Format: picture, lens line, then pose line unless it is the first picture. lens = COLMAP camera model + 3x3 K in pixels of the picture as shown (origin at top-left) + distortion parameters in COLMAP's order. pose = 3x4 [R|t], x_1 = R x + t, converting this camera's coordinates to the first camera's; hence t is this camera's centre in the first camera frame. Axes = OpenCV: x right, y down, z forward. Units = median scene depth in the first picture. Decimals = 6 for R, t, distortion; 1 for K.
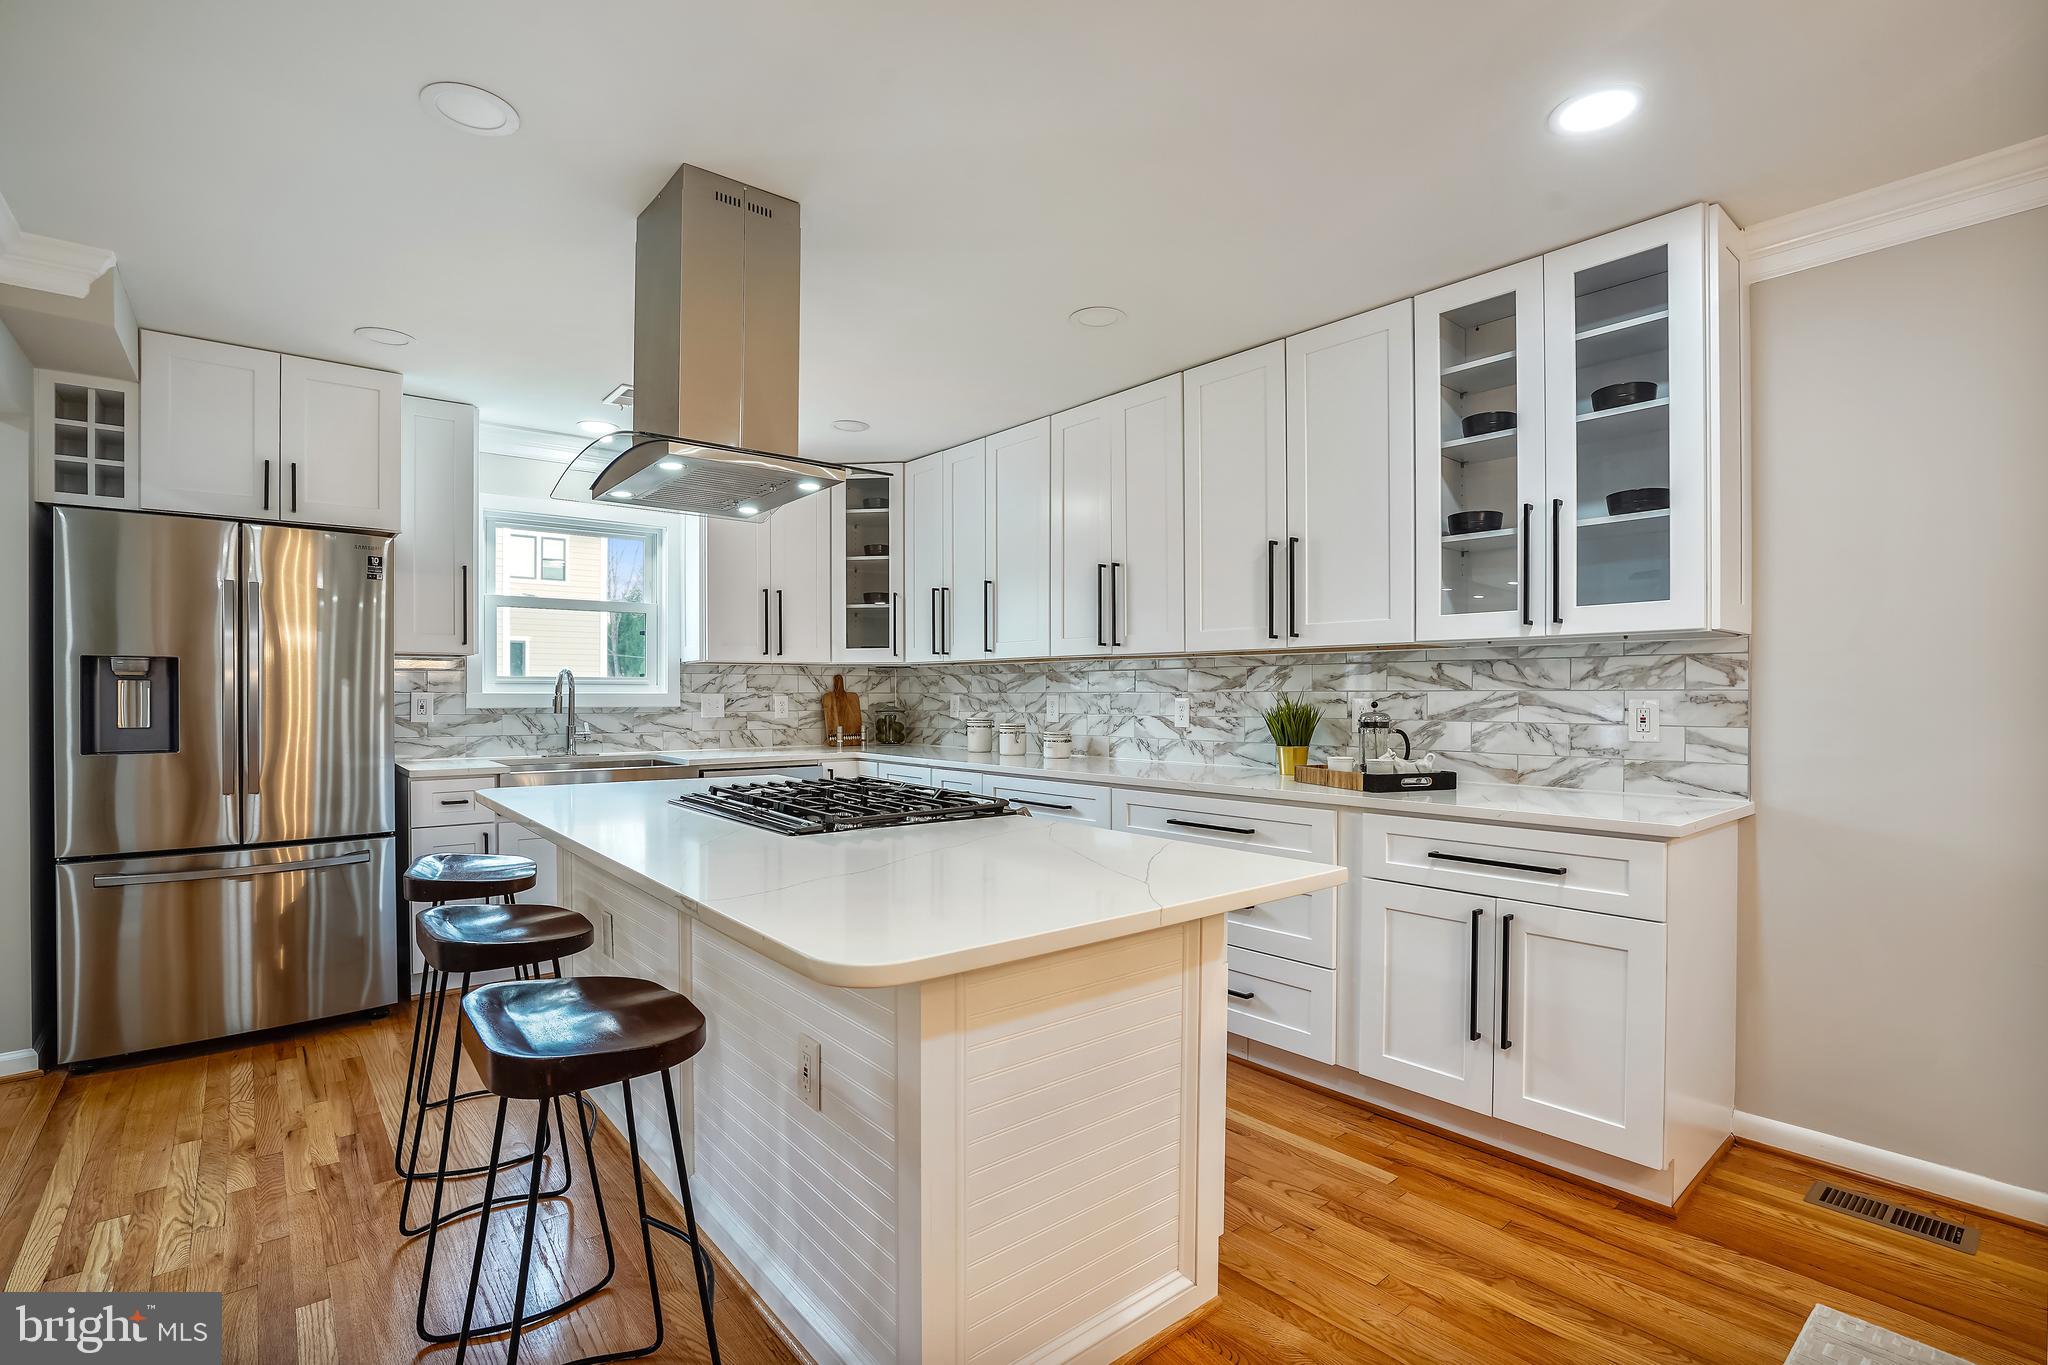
lens RADIAL K [[947.0, 0, 974.4], [0, 947.0, 689.9], [0, 0, 1]] dist [-0.002125, -0.000073]
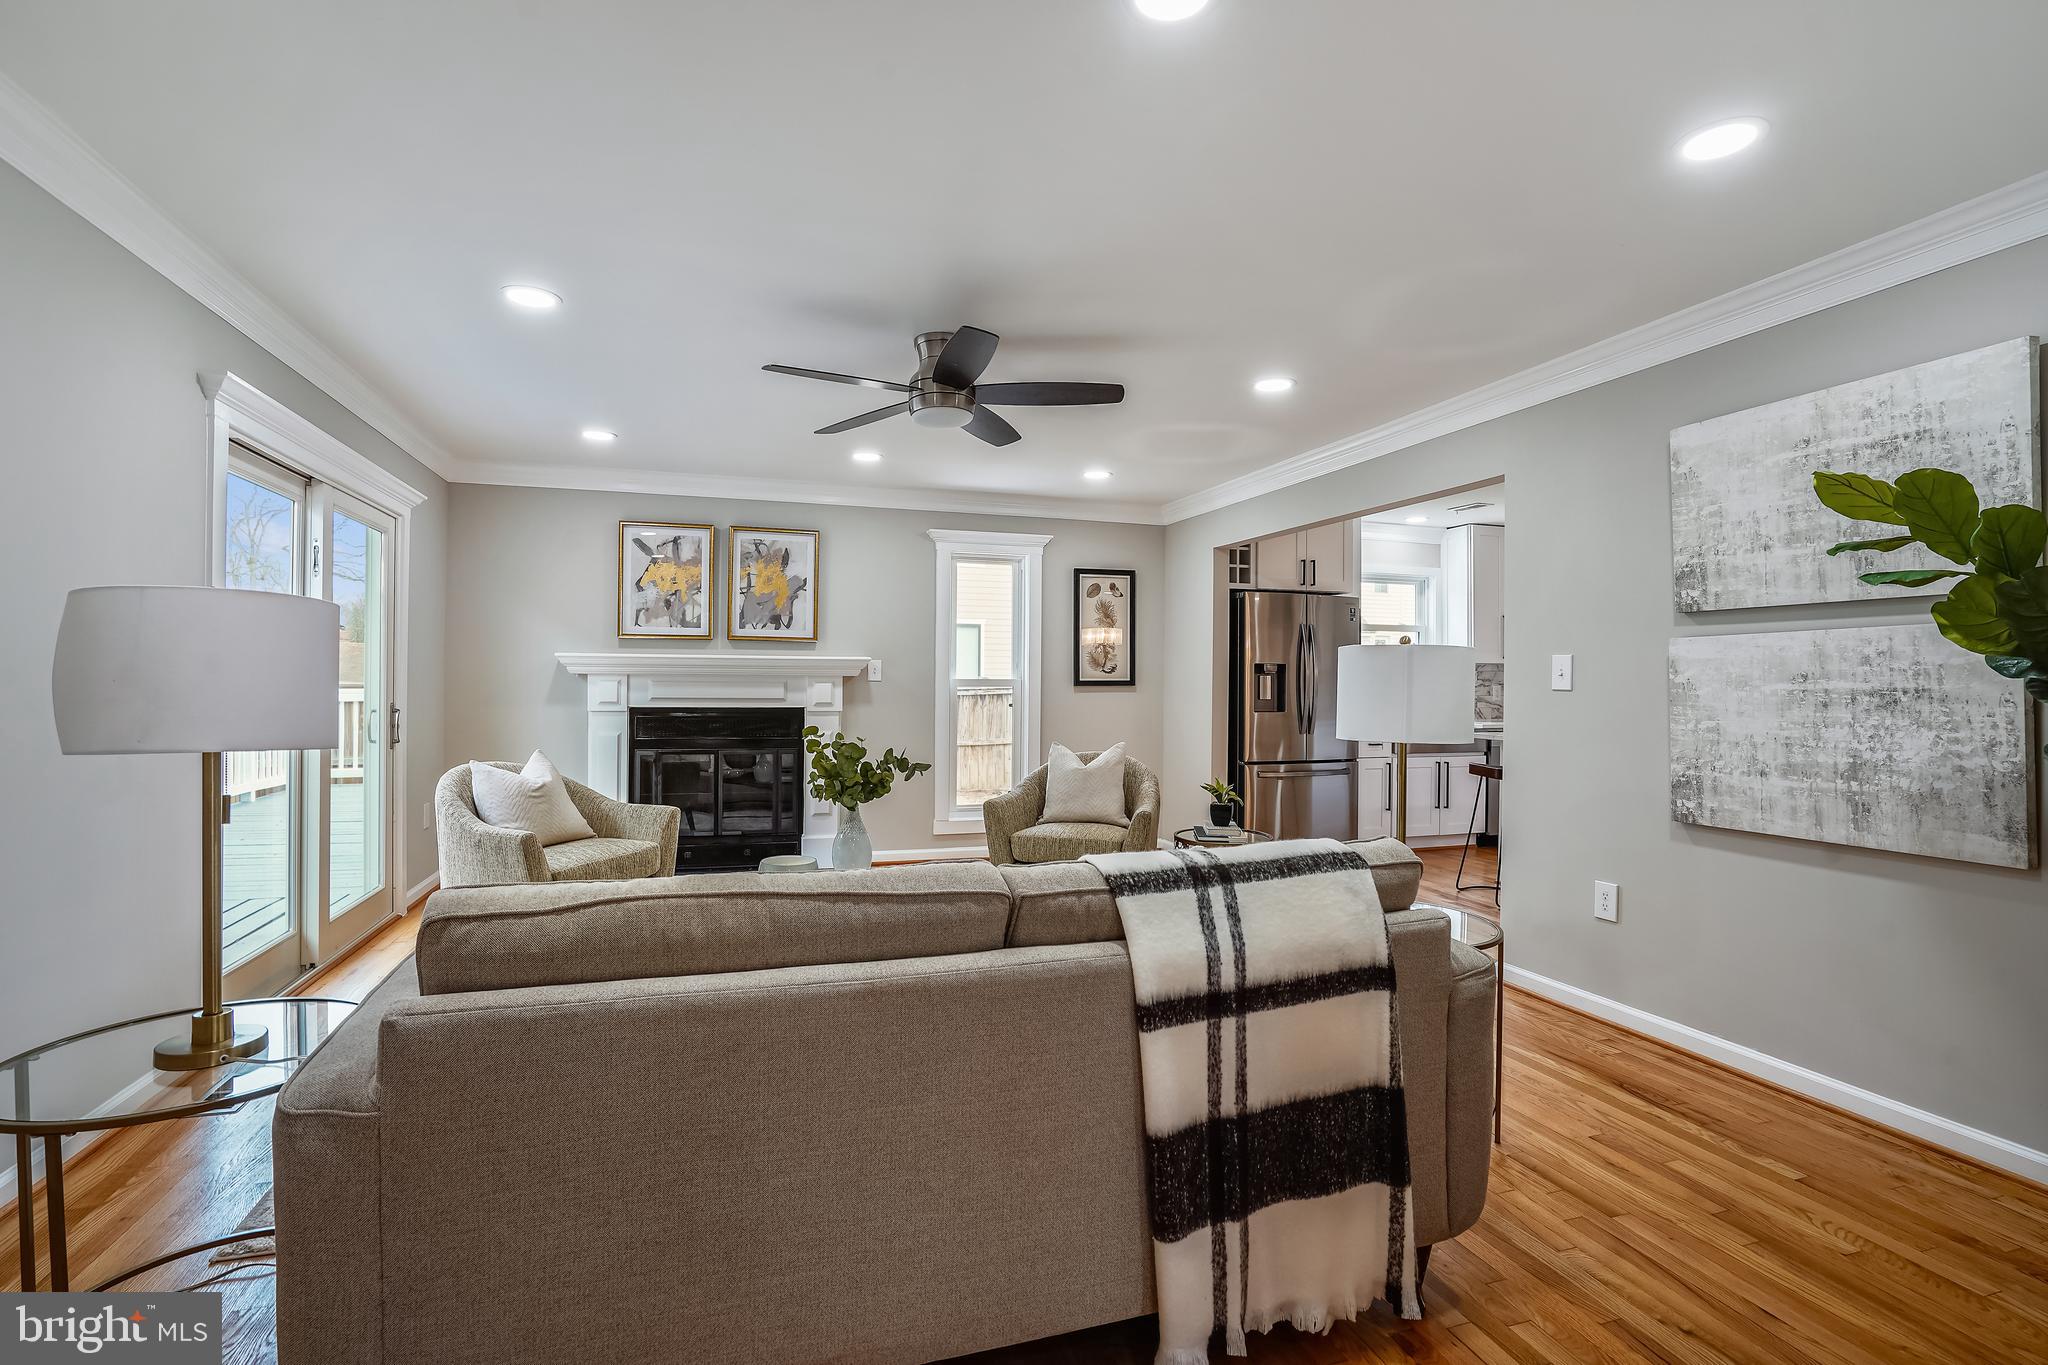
lens RADIAL K [[947.0, 0, 1024.0], [0, 947.0, 682.5], [0, 0, 1]] dist [-0.058947, 0.000098]
pose [[0.944940, 0.006951, -0.327169, -0.455634], [-0.005109, 0.999966, 0.006491, -0.003975], [0.327203, -0.004462, 0.944944, -0.664438]]
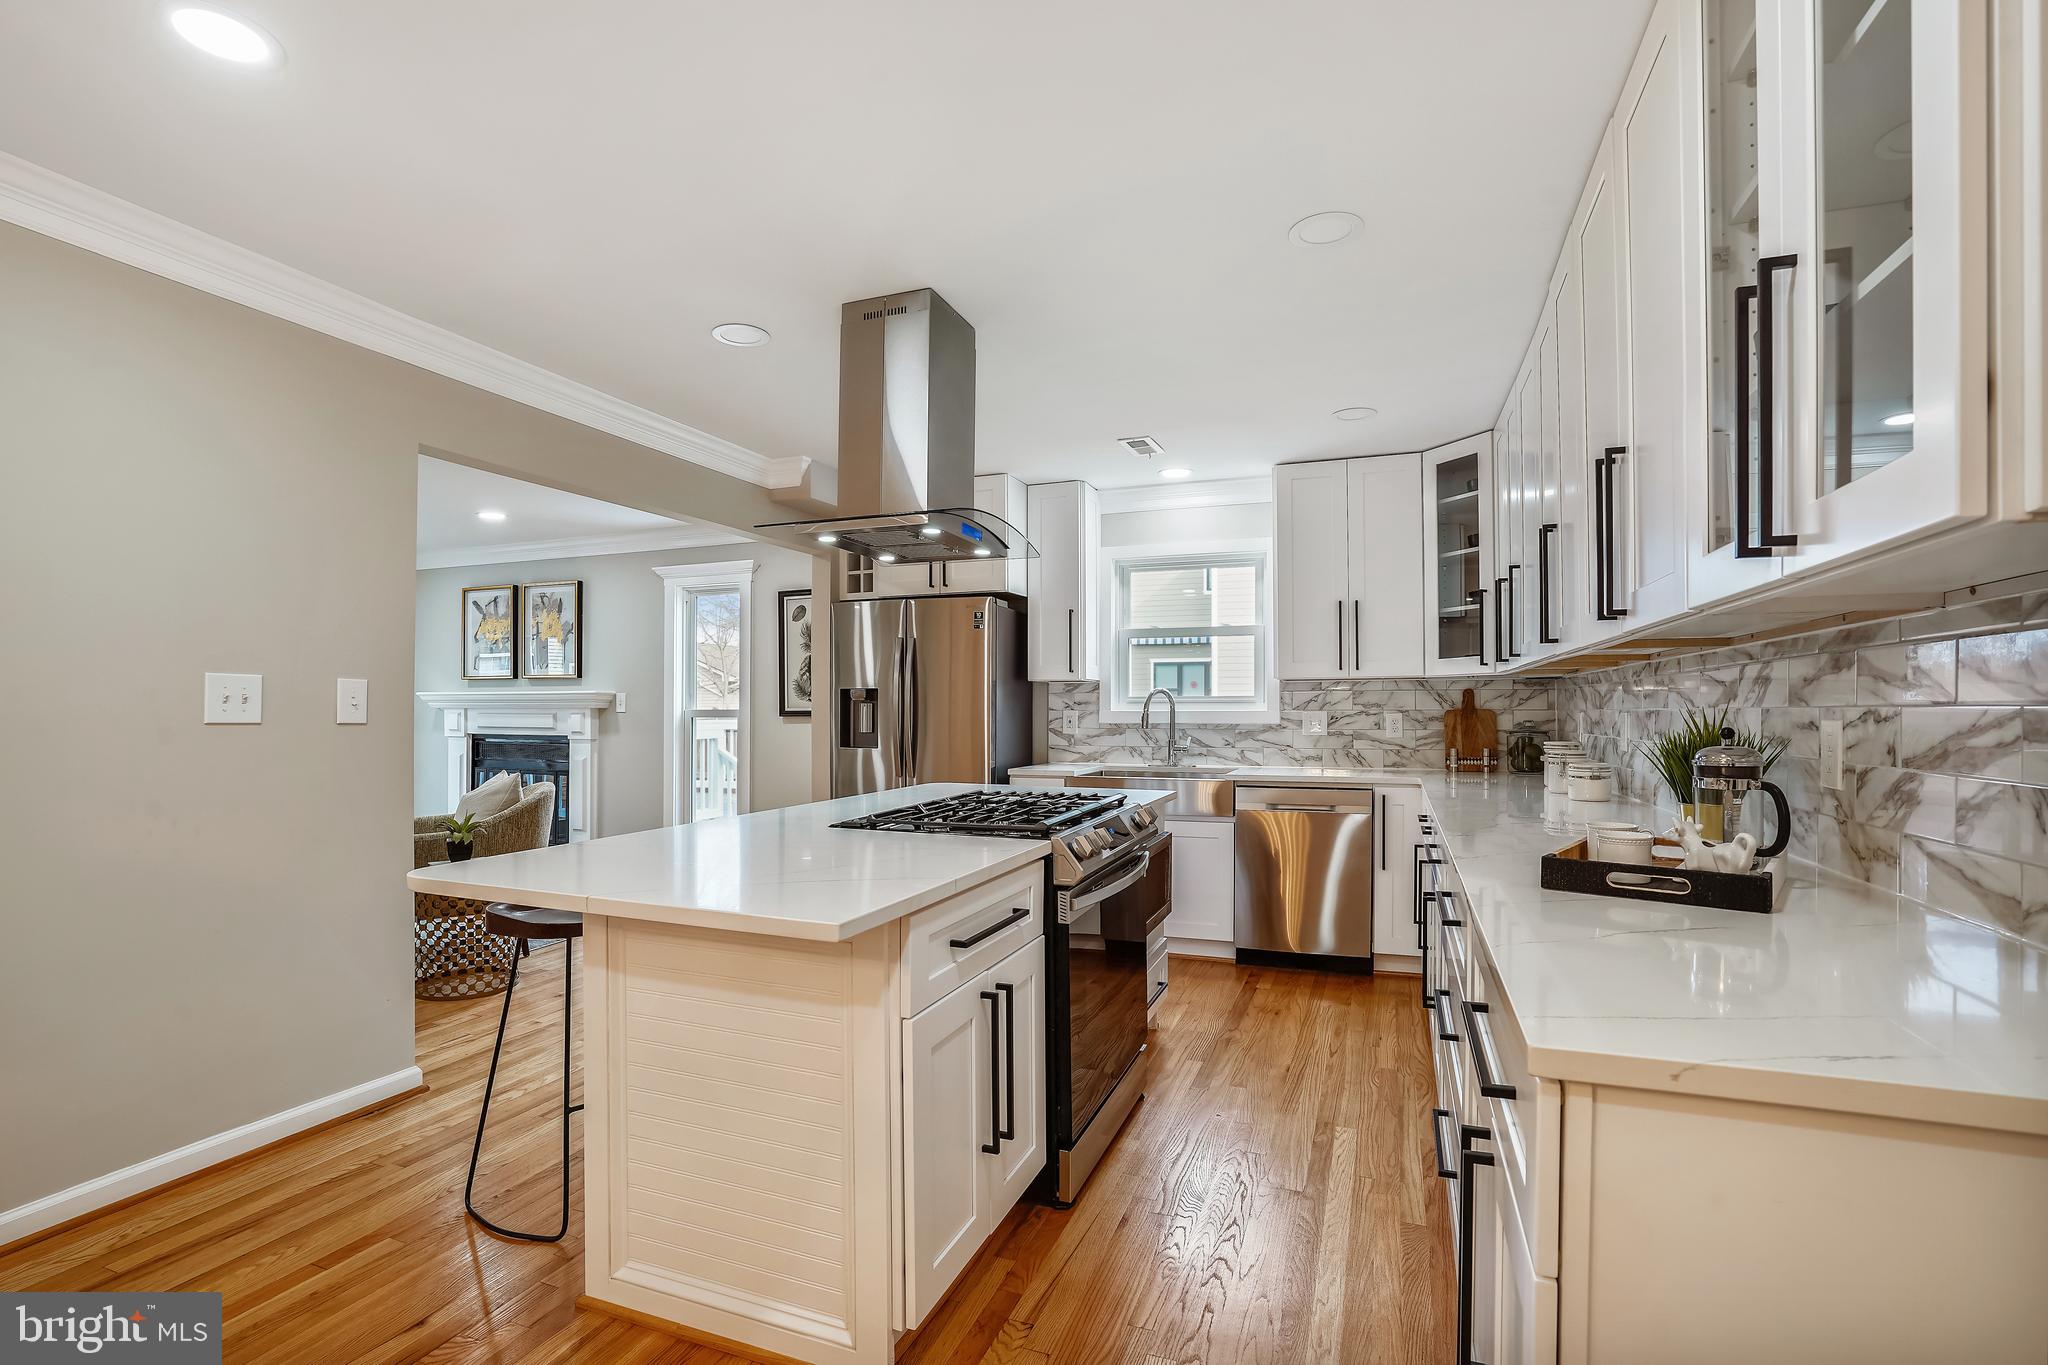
lens RADIAL K [[947.0, 0, 1024.0], [0, 947.0, 682.5], [0, 0, 1]] dist [-0.058947, 0.000098]
pose [[0.530781, -0.024102, -0.847166, 0.403003], [0.004843, 0.999665, -0.025407, -0.002230], [0.847495, 0.009383, 0.530720, 0.230963]]
